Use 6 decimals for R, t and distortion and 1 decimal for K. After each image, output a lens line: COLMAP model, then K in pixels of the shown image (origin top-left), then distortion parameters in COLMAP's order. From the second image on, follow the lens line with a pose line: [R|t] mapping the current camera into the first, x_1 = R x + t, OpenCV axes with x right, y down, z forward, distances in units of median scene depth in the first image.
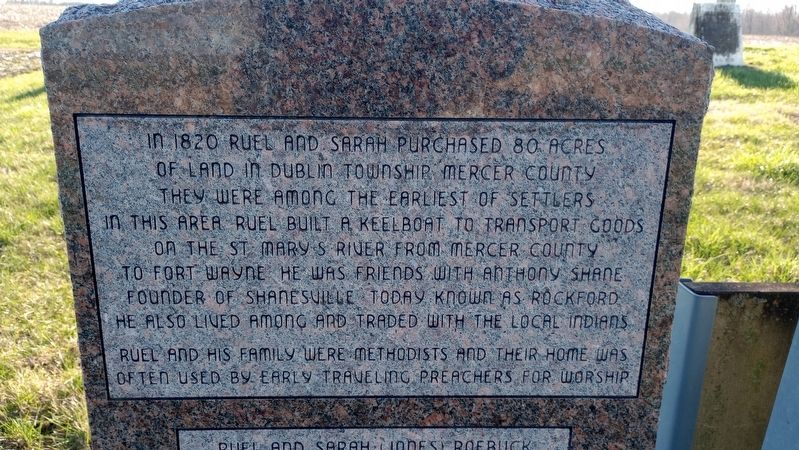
lens RADIAL K [[668.6, 0, 399.9], [0, 668.6, 226.6], [0, 0, 1]] dist [0.048711, -0.068913]
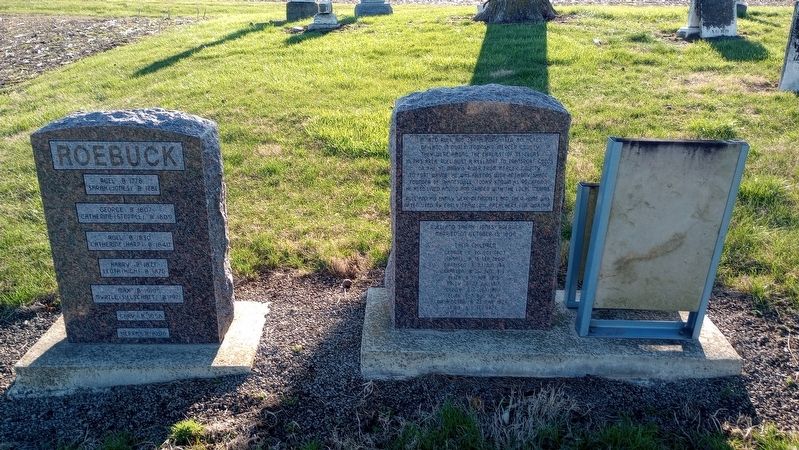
lens RADIAL K [[668.6, 0, 380.5], [0, 668.6, 234.5], [0, 0, 1]] dist [0.048711, -0.068913]
pose [[0.997543, 0.000885, -0.070052, -0.287448], [0.004825, 0.996678, 0.081302, 0.085711], [0.069891, -0.081440, 0.994225, -2.484851]]
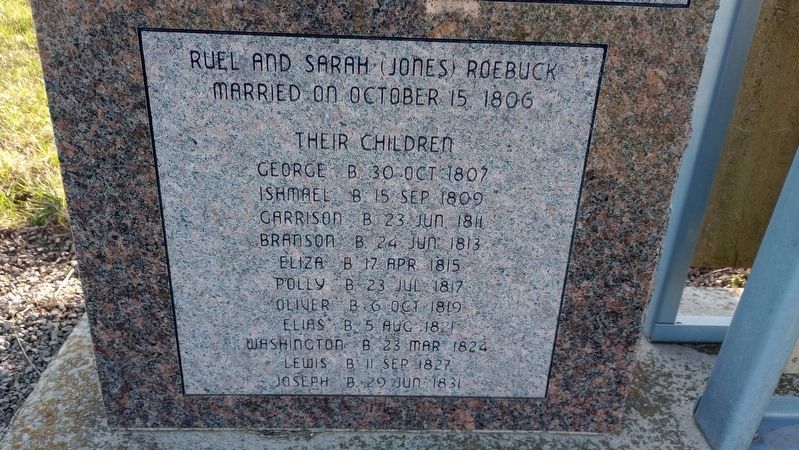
lens RADIAL K [[668.6, 0, 399.5], [0, 668.6, 223.0], [0, 0, 1]] dist [0.048711, -0.068913]
pose [[0.999691, 0.021040, 0.013252, -0.012714], [-0.022788, 0.988474, 0.149669, 0.401735], [-0.009950, -0.149925, 0.988647, 0.129924]]
